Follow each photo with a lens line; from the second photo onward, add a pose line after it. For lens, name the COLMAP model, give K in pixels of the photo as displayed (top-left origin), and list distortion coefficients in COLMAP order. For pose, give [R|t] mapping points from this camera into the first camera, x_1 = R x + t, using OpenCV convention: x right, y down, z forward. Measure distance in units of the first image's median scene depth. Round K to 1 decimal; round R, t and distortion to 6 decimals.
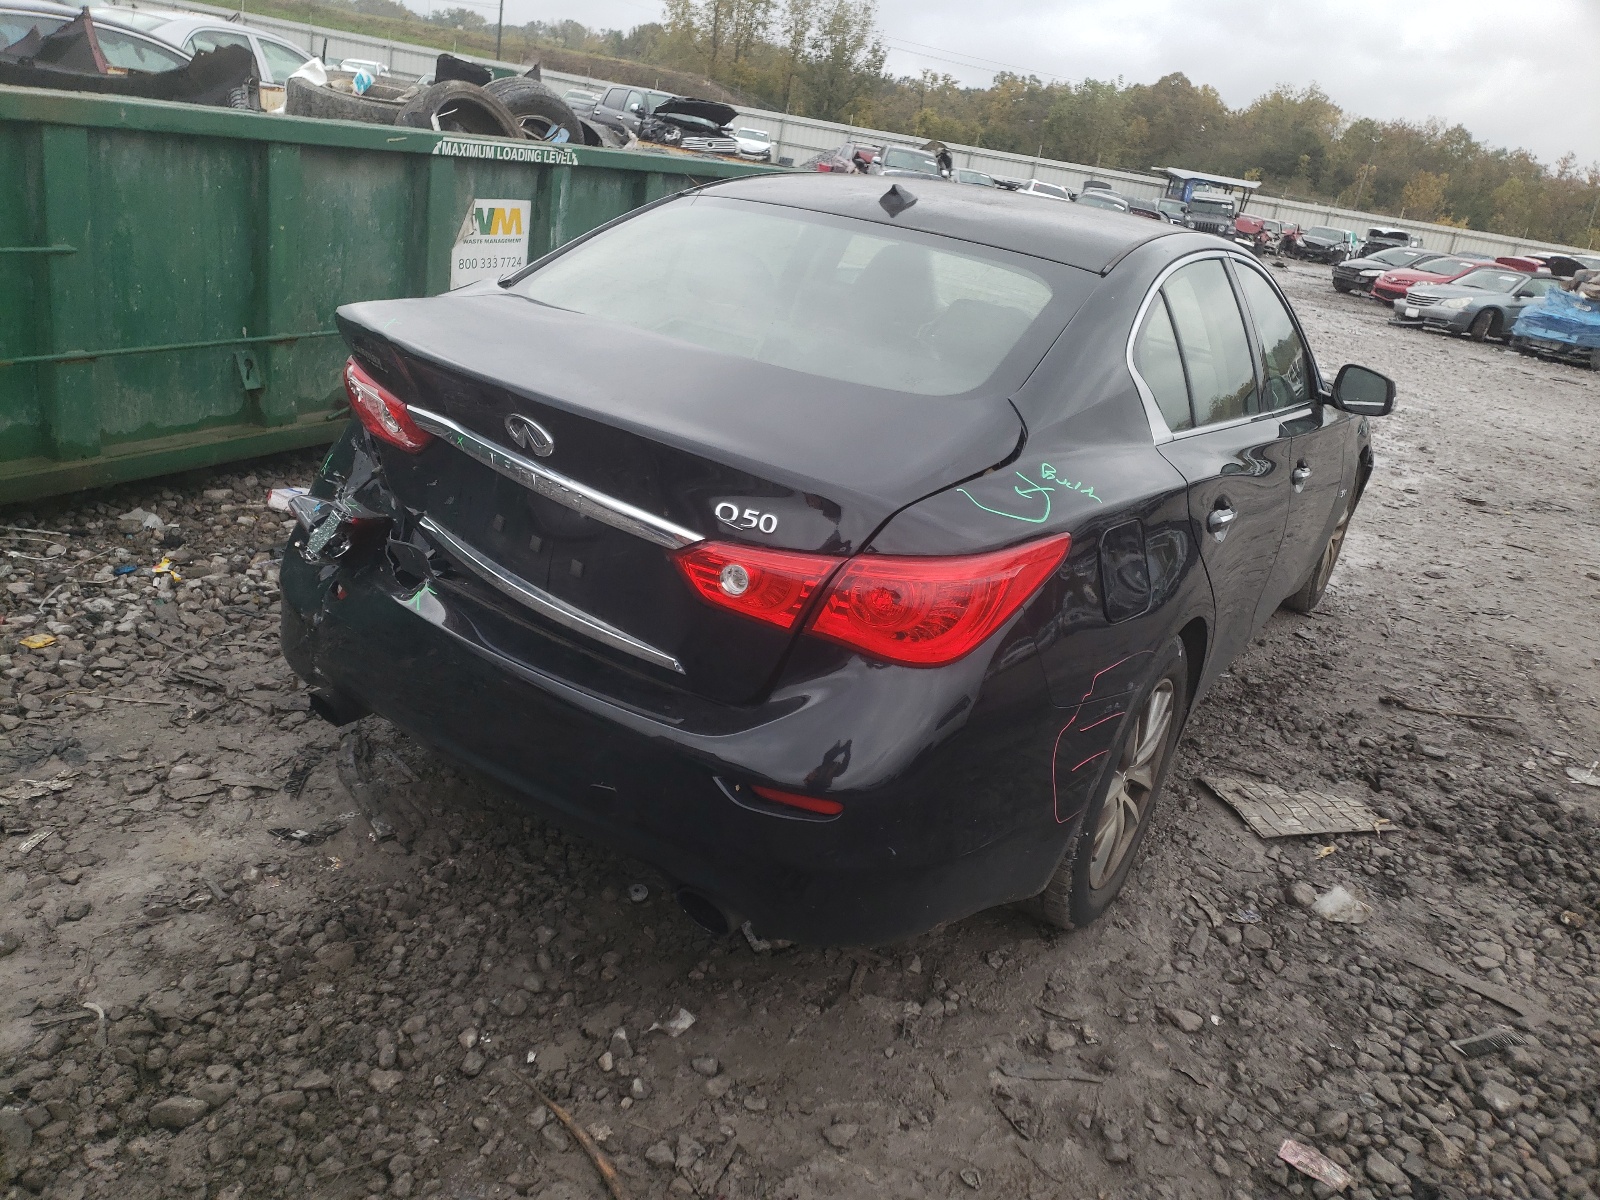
lens RADIAL K [[1213.3, 0, 801.2], [0, 1213.3, 599.6], [0, 0, 1]] dist [0.002112, 0.000601]
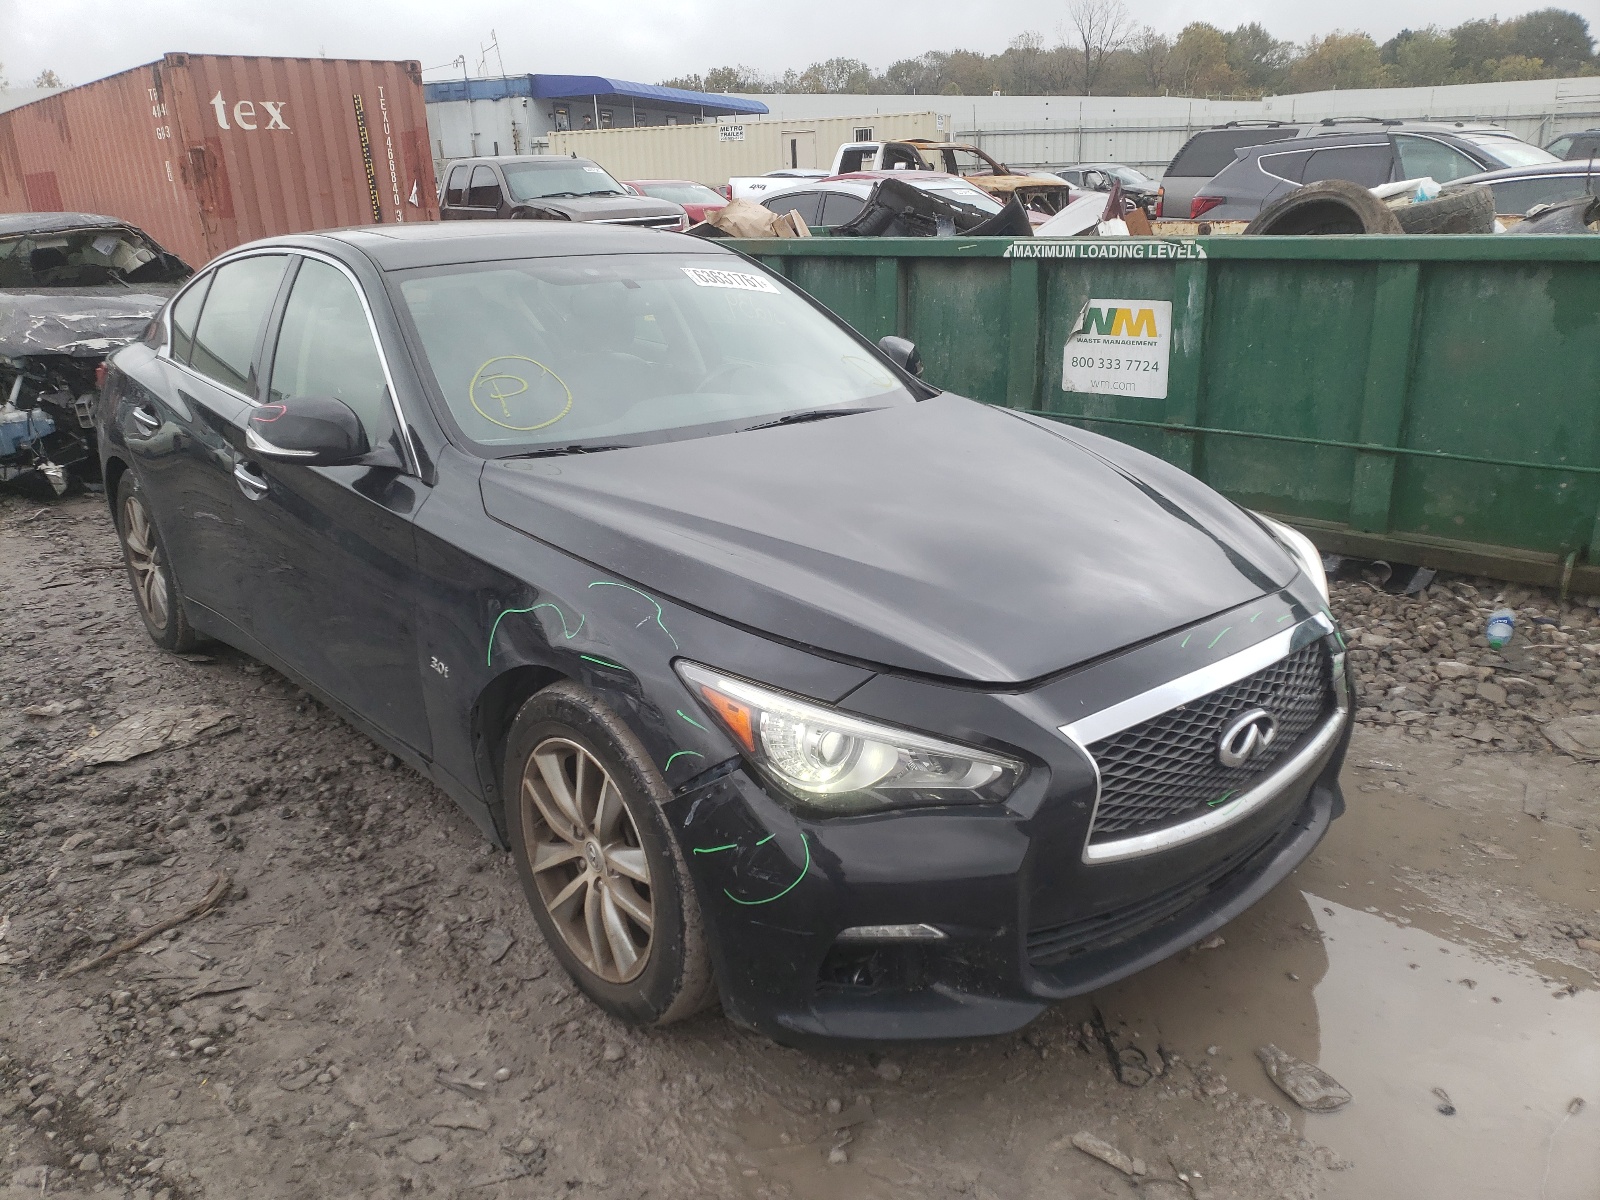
lens RADIAL K [[1213.3, 0, 801.1], [0, 1213.3, 600.7], [0, 0, 1]] dist [0.002112, 0.000601]
pose [[-0.258864, 0.187890, -0.947463, 0.771764], [-0.339878, 0.900450, 0.271427, -0.291297], [0.904142, 0.392285, -0.169234, 1.032498]]
